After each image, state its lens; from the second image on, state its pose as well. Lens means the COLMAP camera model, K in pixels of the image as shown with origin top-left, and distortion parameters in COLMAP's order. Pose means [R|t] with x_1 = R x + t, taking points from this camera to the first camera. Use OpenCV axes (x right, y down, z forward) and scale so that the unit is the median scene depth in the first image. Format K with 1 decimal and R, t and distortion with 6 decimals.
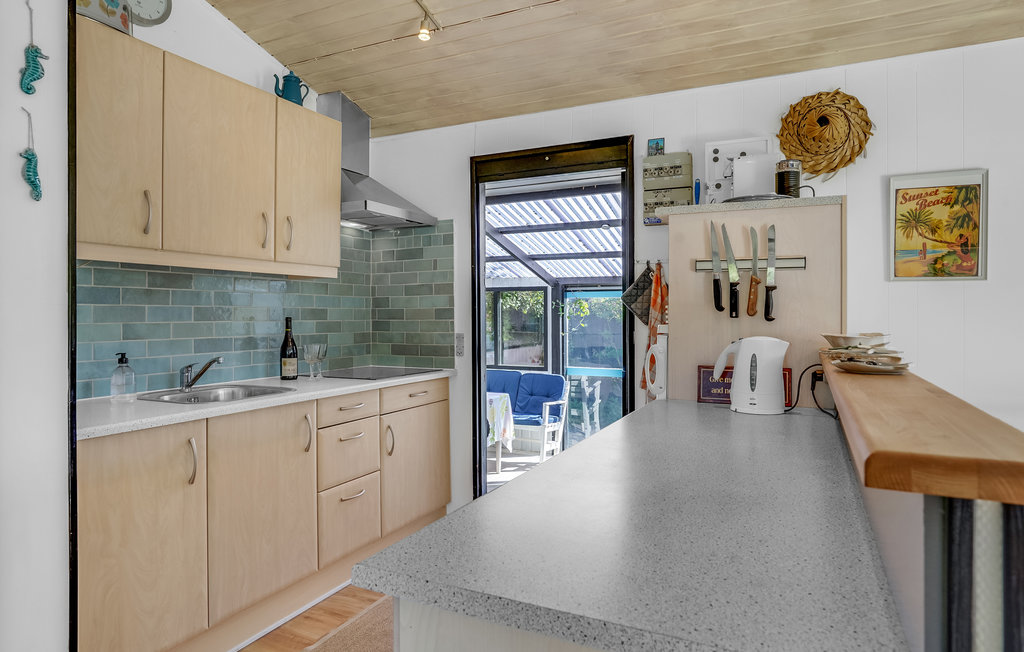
lens RADIAL K [[599.5, 0, 504.7], [0, 599.5, 311.7], [0, 0, 1]] dist [-0.016823, 0.004764]
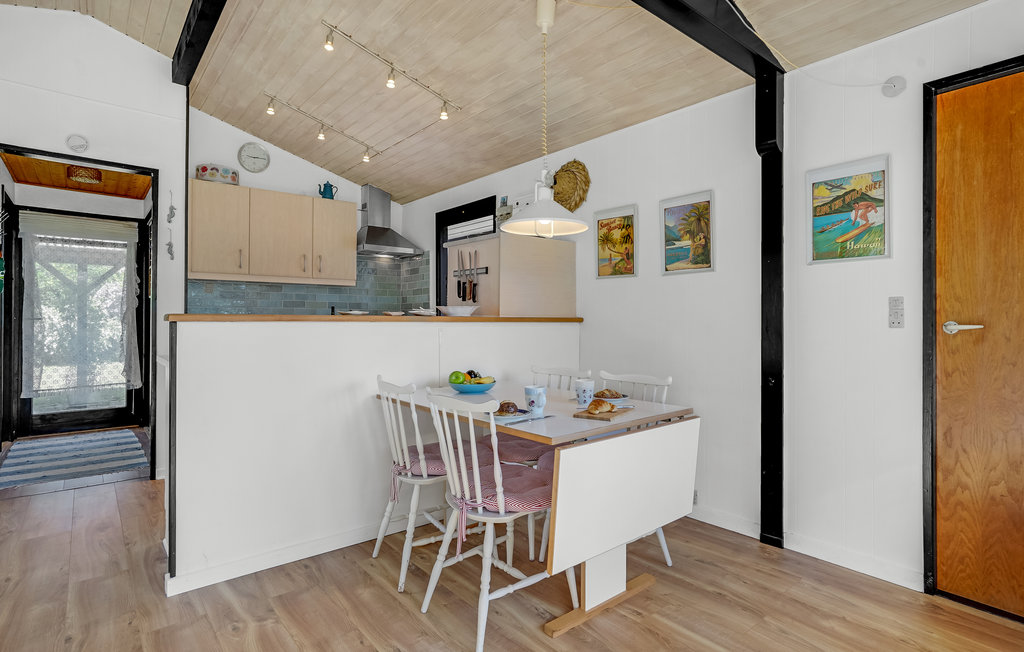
lens RADIAL K [[528.1, 0, 509.4], [0, 528.1, 317.9], [0, 0, 1]] dist [-0.006581, 0.000283]
pose [[0.907703, 0.002207, -0.419607, 1.036267], [-0.002807, 0.999996, -0.000814, 0.054329], [0.419603, 0.001917, 0.907706, -0.370142]]
